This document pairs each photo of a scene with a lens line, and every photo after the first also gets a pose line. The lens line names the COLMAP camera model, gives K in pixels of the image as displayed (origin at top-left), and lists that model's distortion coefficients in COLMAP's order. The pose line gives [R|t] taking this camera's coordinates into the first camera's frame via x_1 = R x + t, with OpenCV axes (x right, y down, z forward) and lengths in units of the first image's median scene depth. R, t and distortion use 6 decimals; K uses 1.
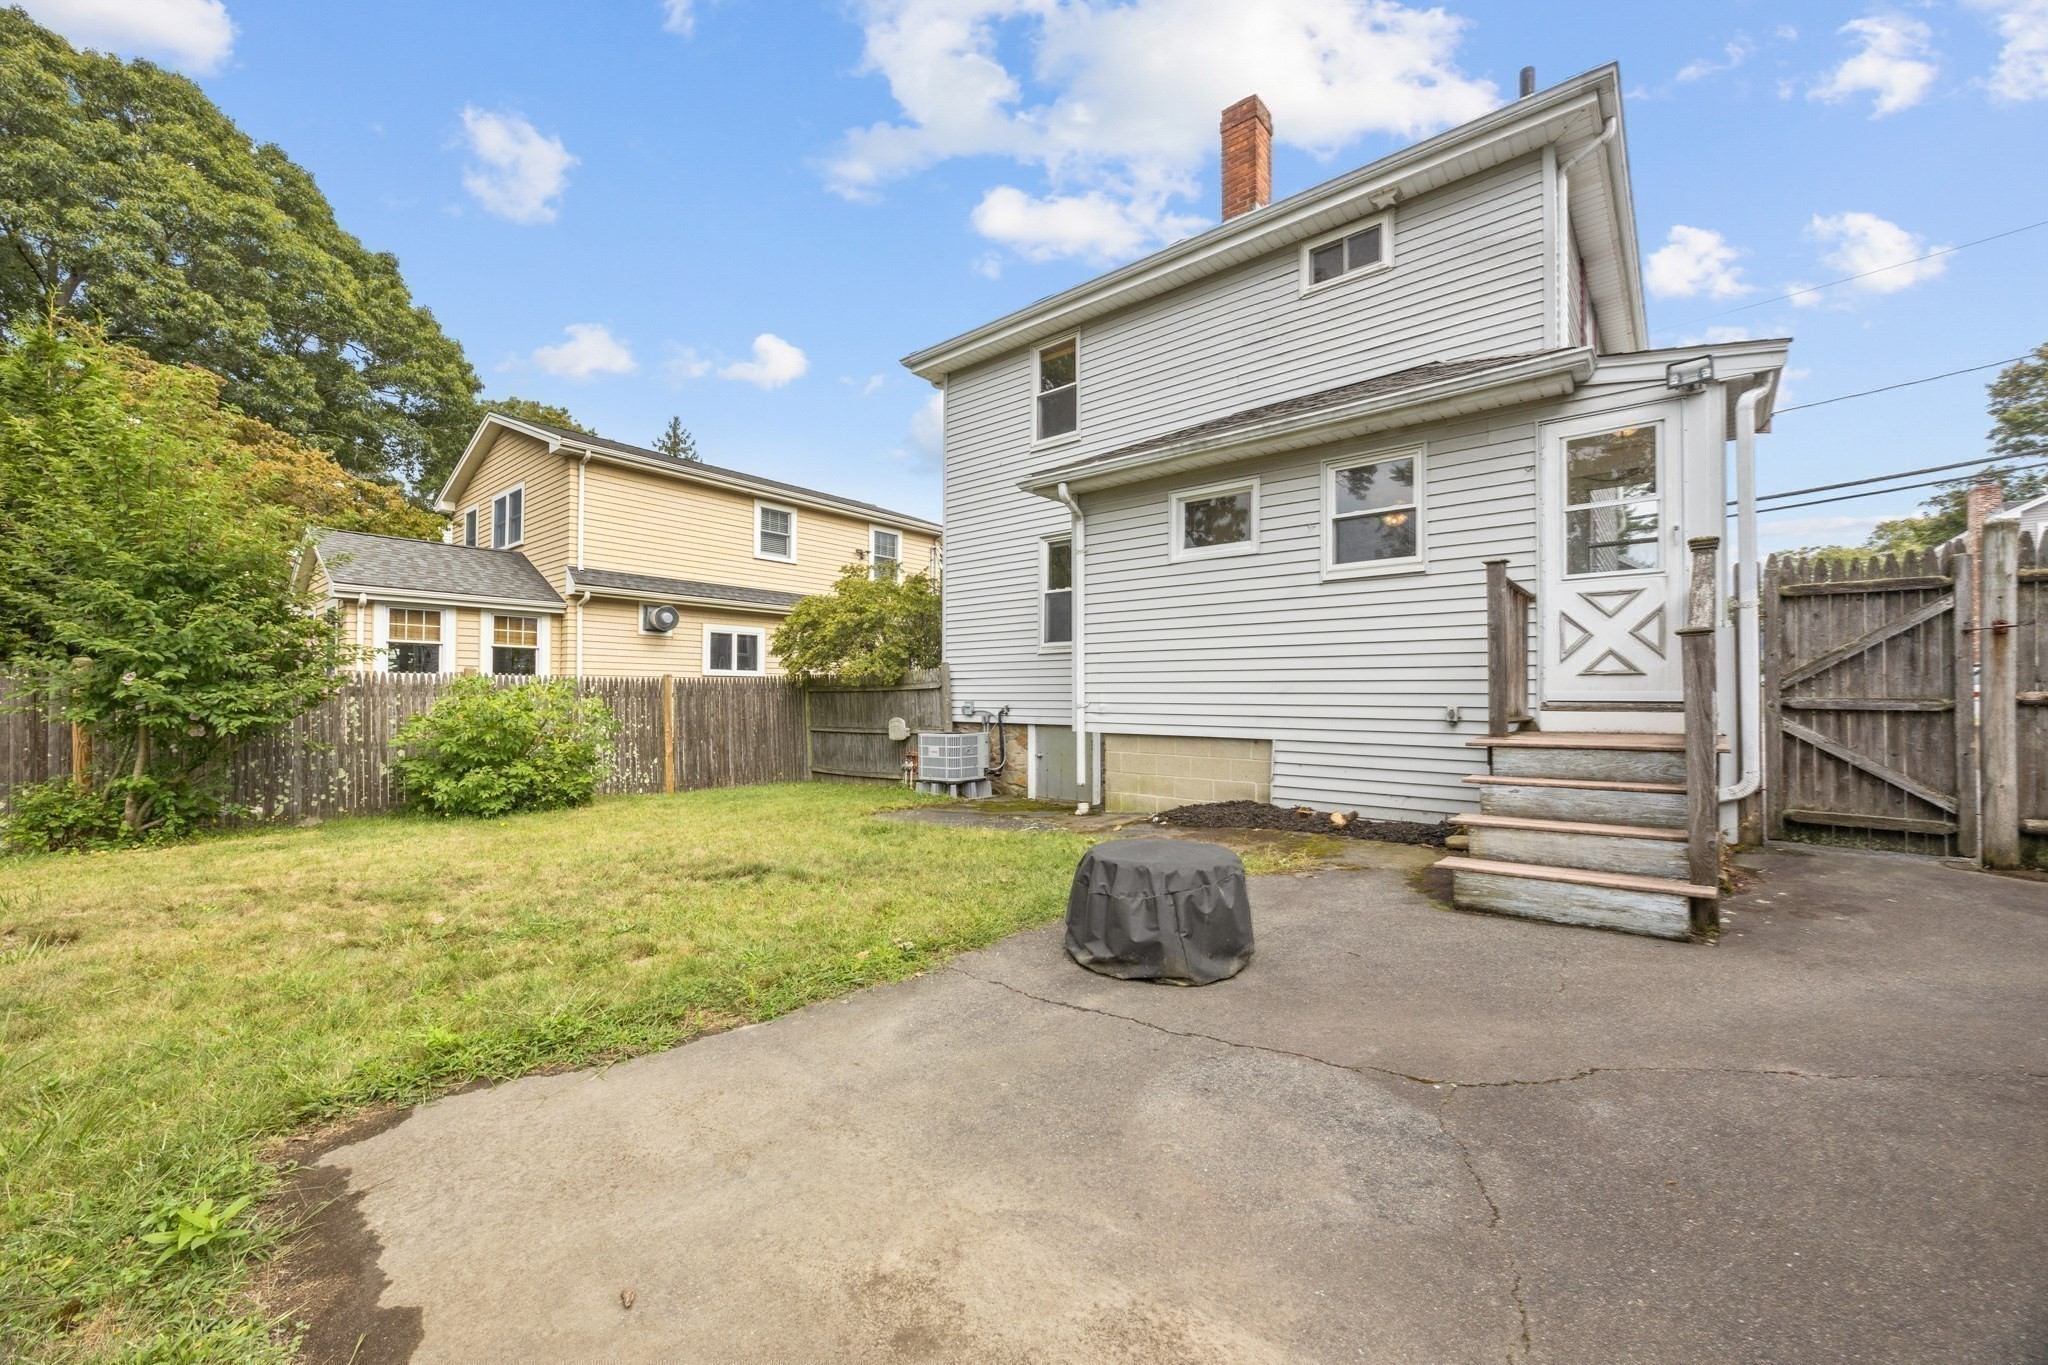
lens RADIAL K [[782.7, 0, 1016.8], [0, 782.7, 694.6], [0, 0, 1]] dist [-0.000683, -0.000123]
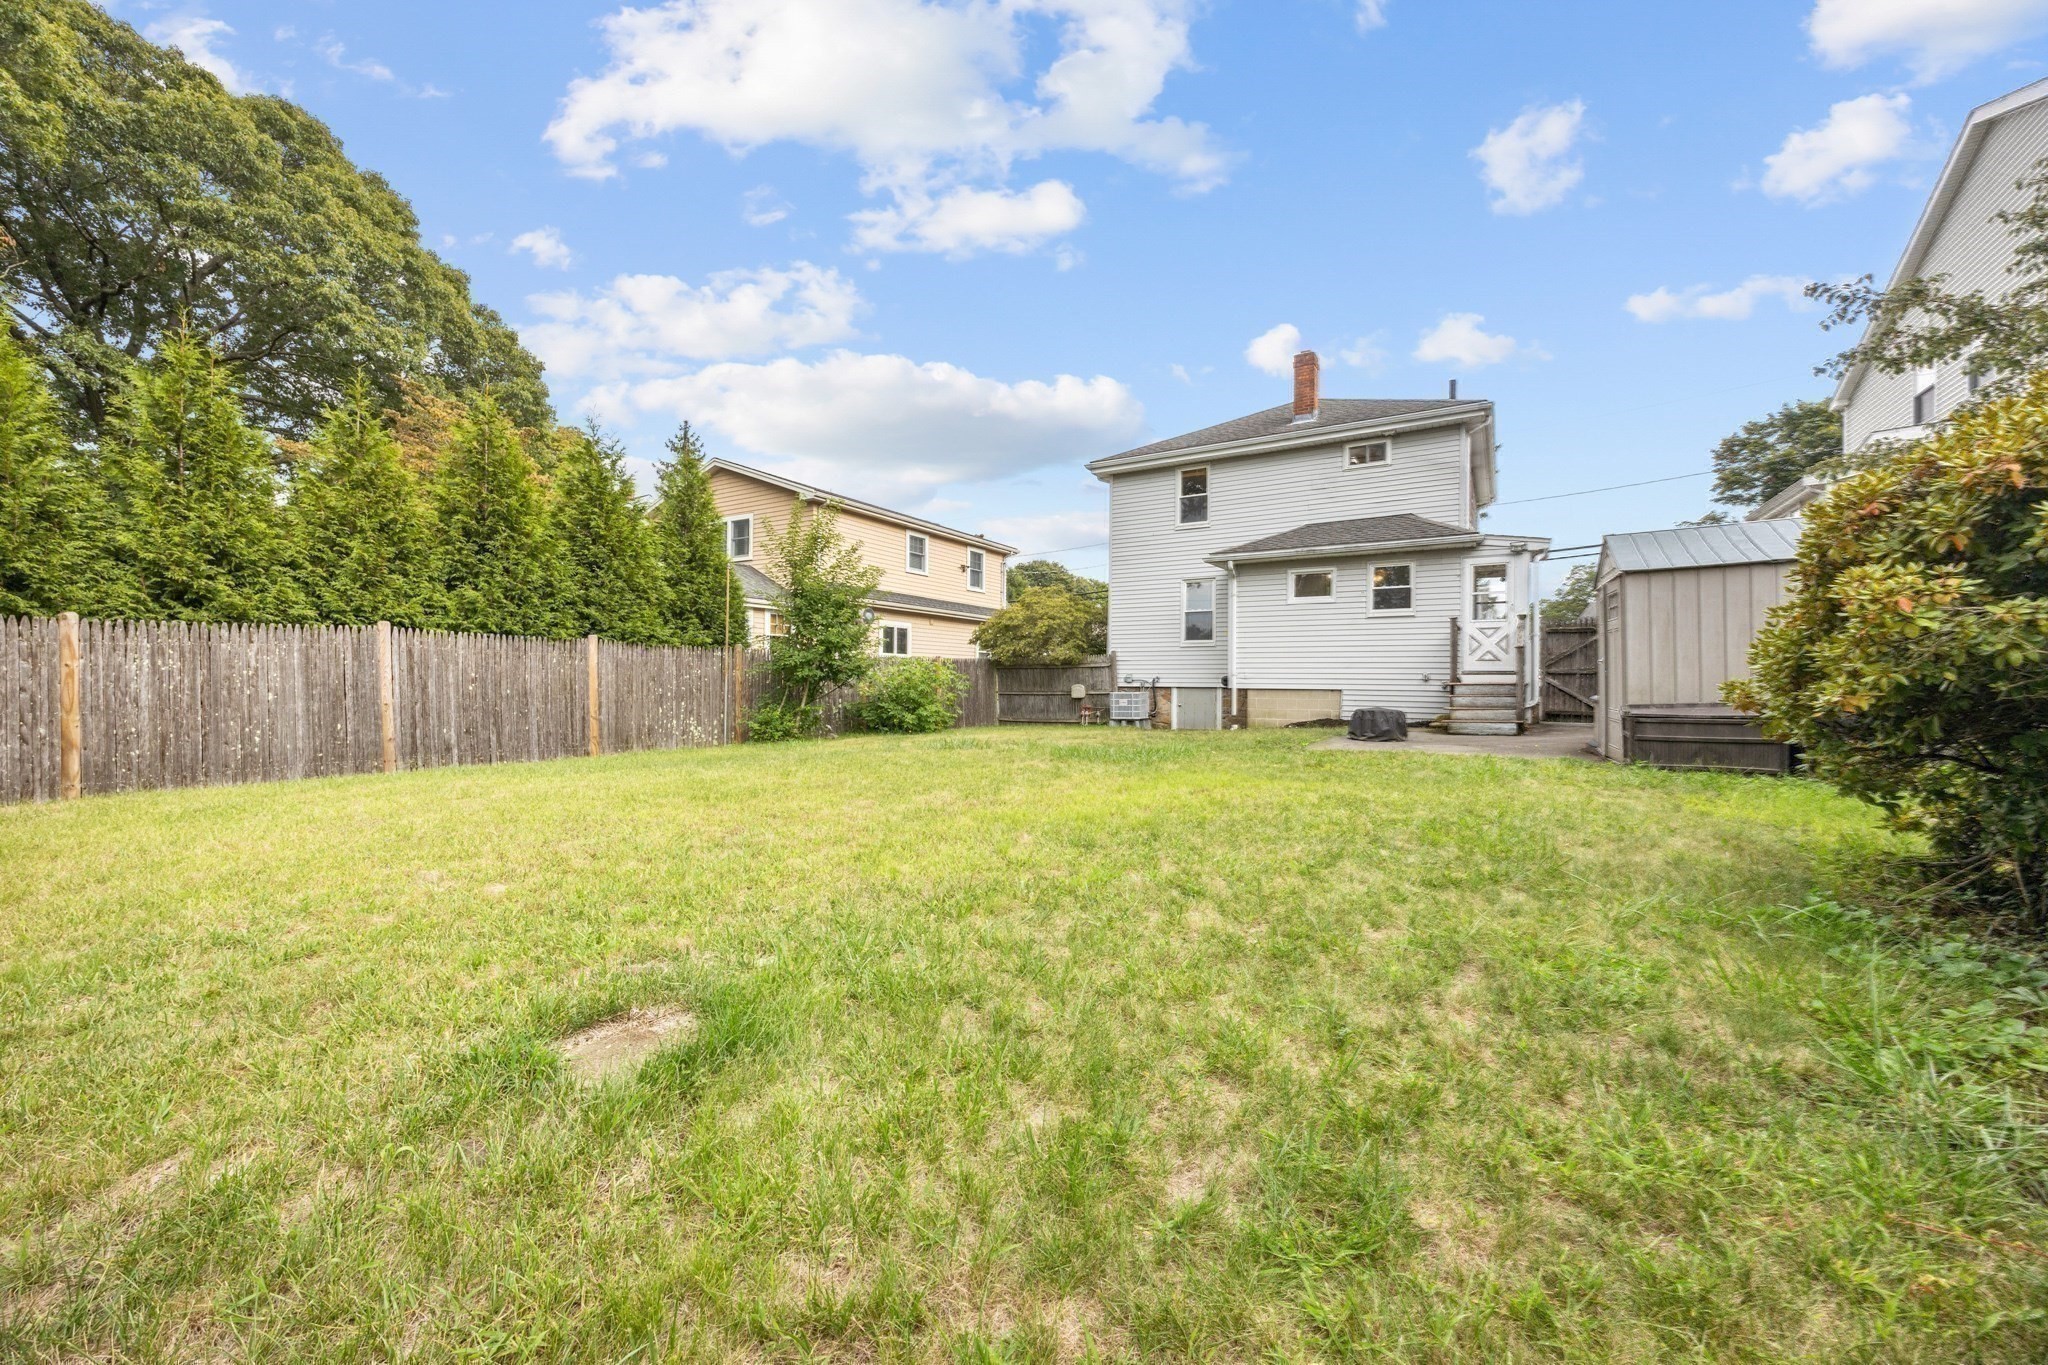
lens RADIAL K [[782.7, 0, 1016.8], [0, 782.7, 694.6], [0, 0, 1]] dist [-0.000683, -0.000123]
pose [[0.988609, 0.003961, 0.150453, -0.664827], [-0.006632, 0.999829, 0.017255, 0.030116], [-0.150359, -0.018057, 0.988466, -0.749826]]
